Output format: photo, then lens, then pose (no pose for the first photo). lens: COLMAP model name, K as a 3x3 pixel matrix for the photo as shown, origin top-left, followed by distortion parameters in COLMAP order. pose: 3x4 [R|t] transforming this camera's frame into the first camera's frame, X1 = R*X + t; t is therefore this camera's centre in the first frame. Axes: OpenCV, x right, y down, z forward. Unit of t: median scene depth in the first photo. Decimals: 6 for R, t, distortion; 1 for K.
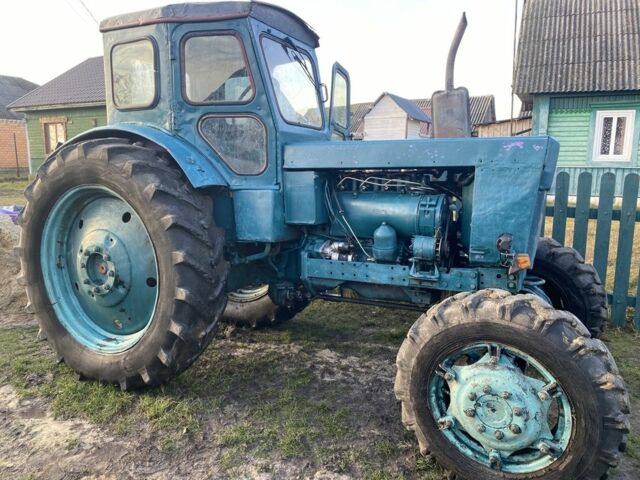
lens RADIAL K [[496.4, 0, 303.9], [0, 496.4, 241.5], [0, 0, 1]] dist [0.044934, 0.000676]
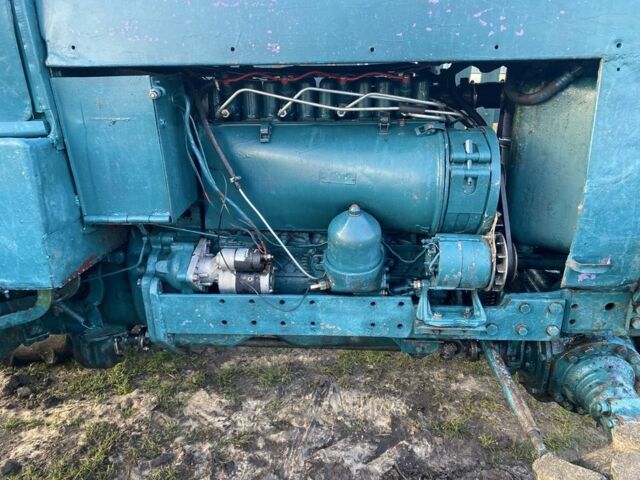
lens RADIAL K [[486.5, 0, 320.0], [0, 486.5, 240.0], [0, 0, 1]] dist [-0.003246, 0.005458]
pose [[0.911896, -0.157889, 0.378837, -0.017541], [0.066589, 0.967729, 0.243038, -0.105013], [-0.404985, -0.196399, 0.892981, 0.629619]]
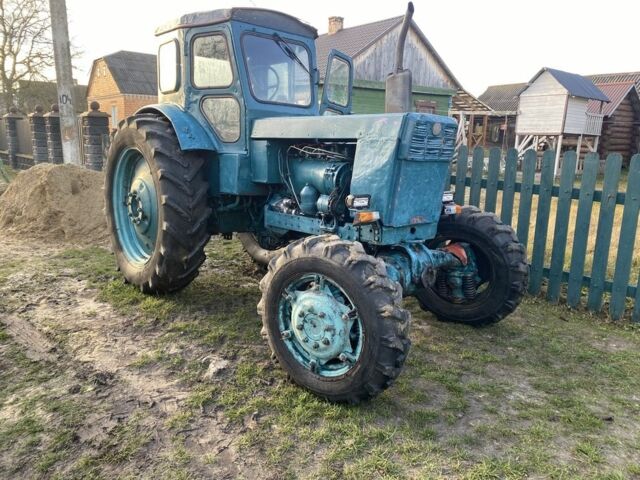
lens RADIAL K [[496.4, 0, 303.9], [0, 496.4, 241.5], [0, 0, 1]] dist [0.044934, 0.000676]
pose [[0.922478, 0.099793, -0.372930, 0.606138], [-0.086285, 0.994871, 0.052784, 0.039853], [0.376284, -0.016514, 0.926357, -0.147349]]
